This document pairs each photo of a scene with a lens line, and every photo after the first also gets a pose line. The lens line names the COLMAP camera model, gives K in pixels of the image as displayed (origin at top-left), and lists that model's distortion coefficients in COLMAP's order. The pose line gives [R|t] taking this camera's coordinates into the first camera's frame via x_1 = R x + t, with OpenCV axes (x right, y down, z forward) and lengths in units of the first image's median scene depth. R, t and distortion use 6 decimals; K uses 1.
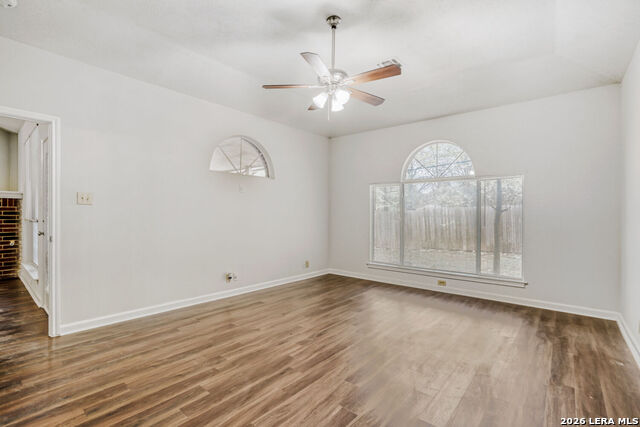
lens RADIAL K [[298.9, 0, 316.9], [0, 298.9, 216.1], [0, 0, 1]] dist [-0.039533, 0.006073]
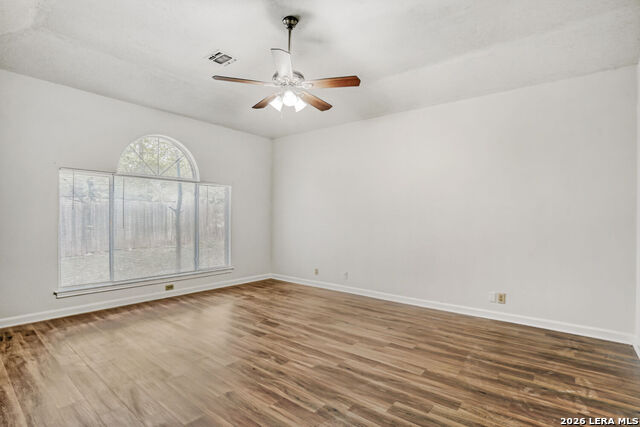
lens RADIAL K [[298.9, 0, 317.8], [0, 298.9, 216.1], [0, 0, 1]] dist [-0.039533, 0.006073]
pose [[-0.011647, -0.000673, 0.999932, -1.009662], [-0.011629, 0.999932, 0.000538, -0.026989], [-0.999865, -0.011622, -0.011654, 0.944184]]
